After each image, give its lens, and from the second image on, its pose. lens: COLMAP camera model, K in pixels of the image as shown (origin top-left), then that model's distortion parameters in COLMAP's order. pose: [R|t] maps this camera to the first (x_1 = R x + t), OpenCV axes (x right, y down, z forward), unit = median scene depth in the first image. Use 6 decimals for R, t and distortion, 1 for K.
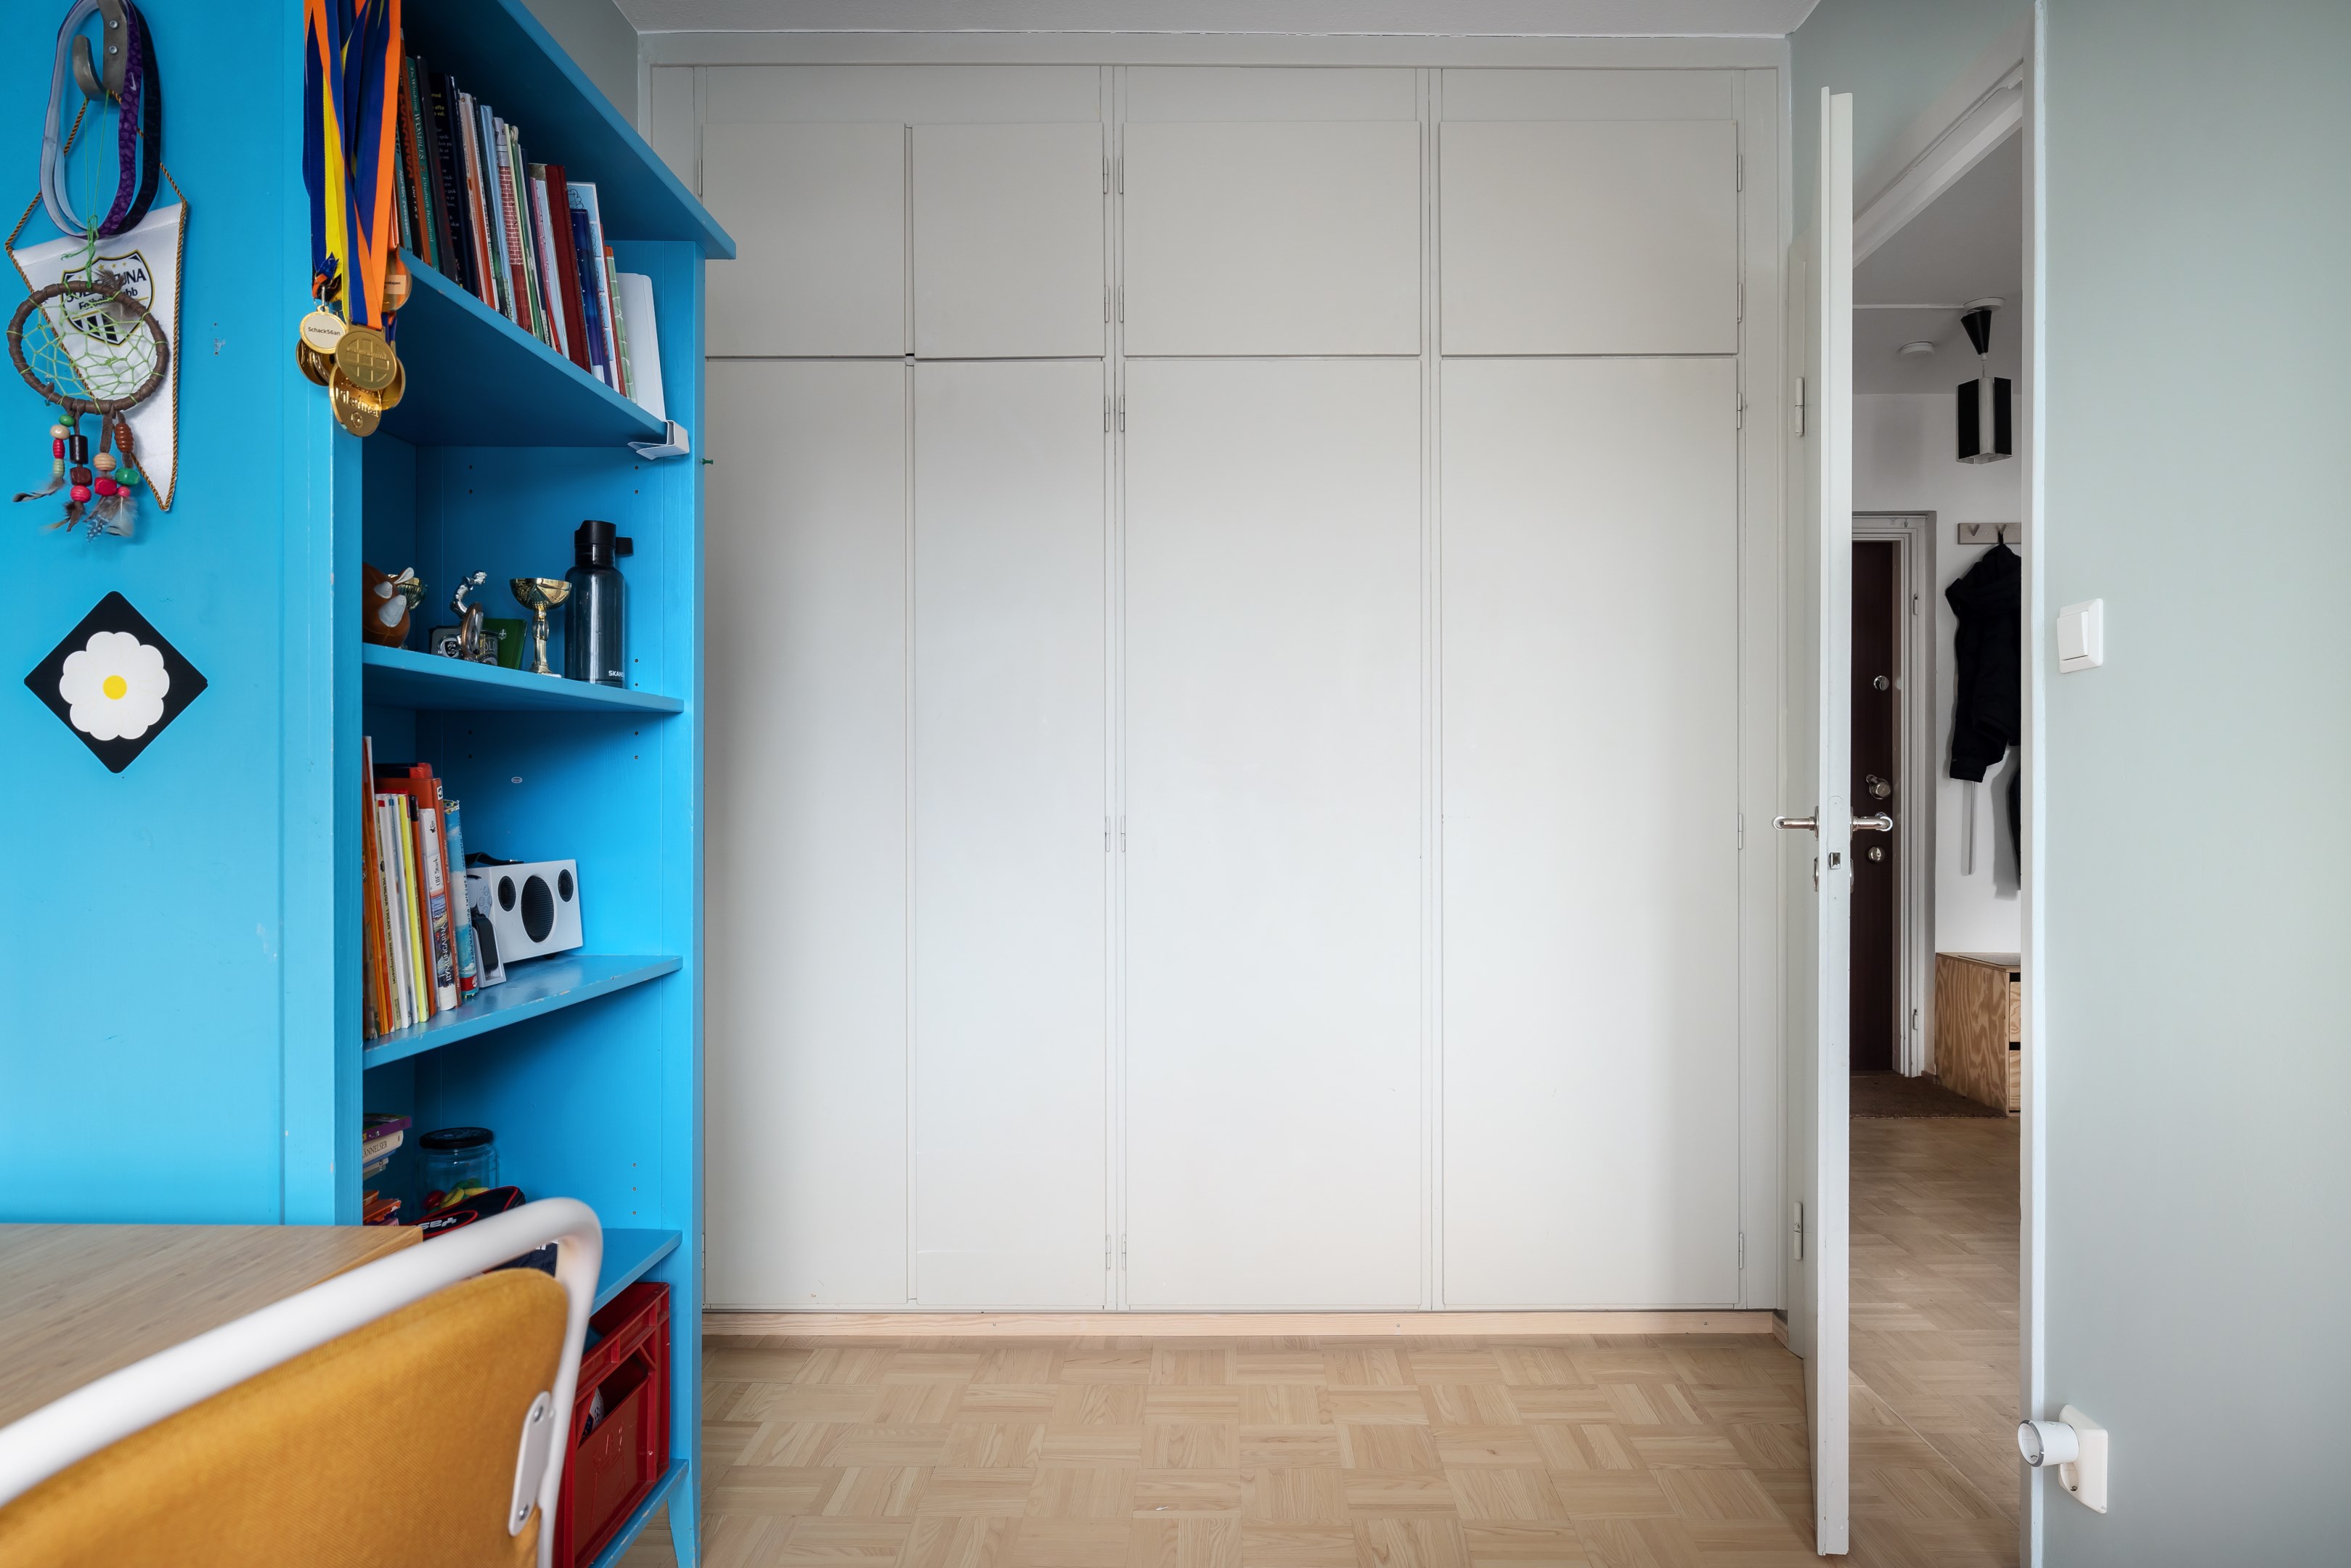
lens RADIAL K [[1517.9, 0, 1177.8], [0, 1517.9, 798.2], [0, 0, 1]] dist [-0.003465, 0.000335]
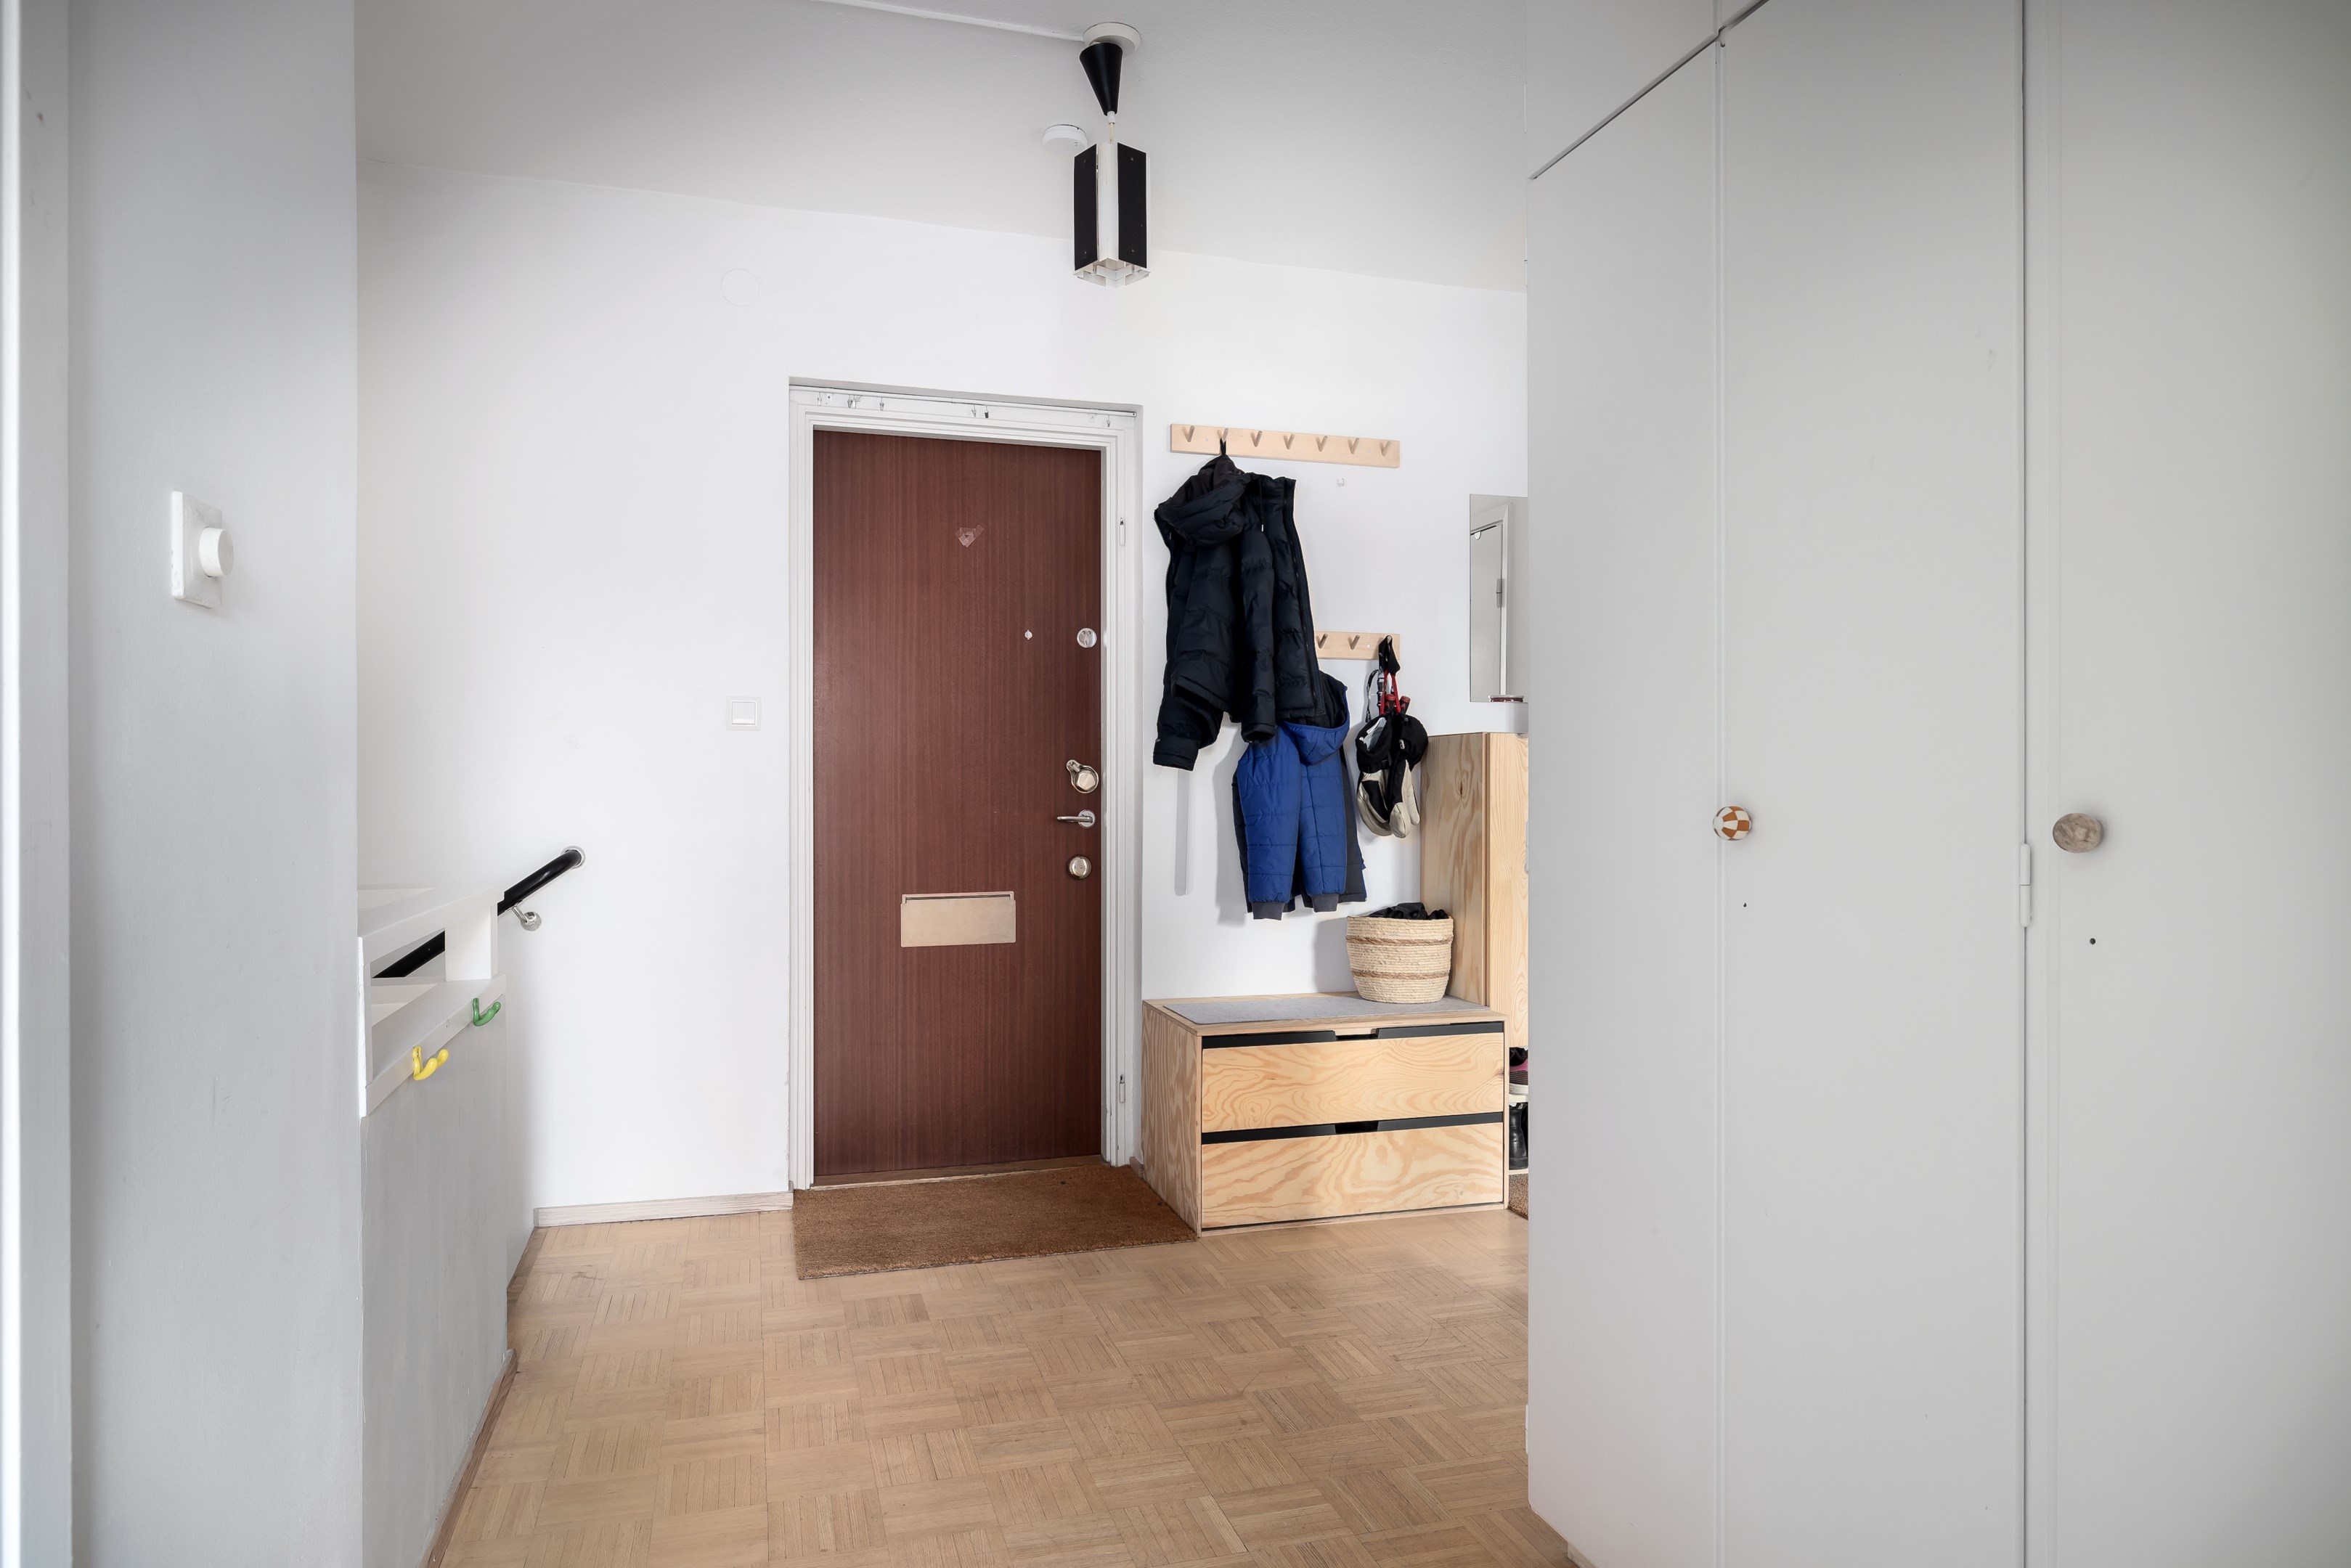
lens RADIAL K [[1400.2, 0, 1176.8], [0, 1400.2, 783.5], [0, 0, 1]] dist [-0.005567, 0.001416]
pose [[0.952803, 0.003141, 0.303573, 0.310226], [-0.001273, 0.999979, -0.006350, 0.000149], [-0.303587, 0.005664, 0.952787, 0.344323]]
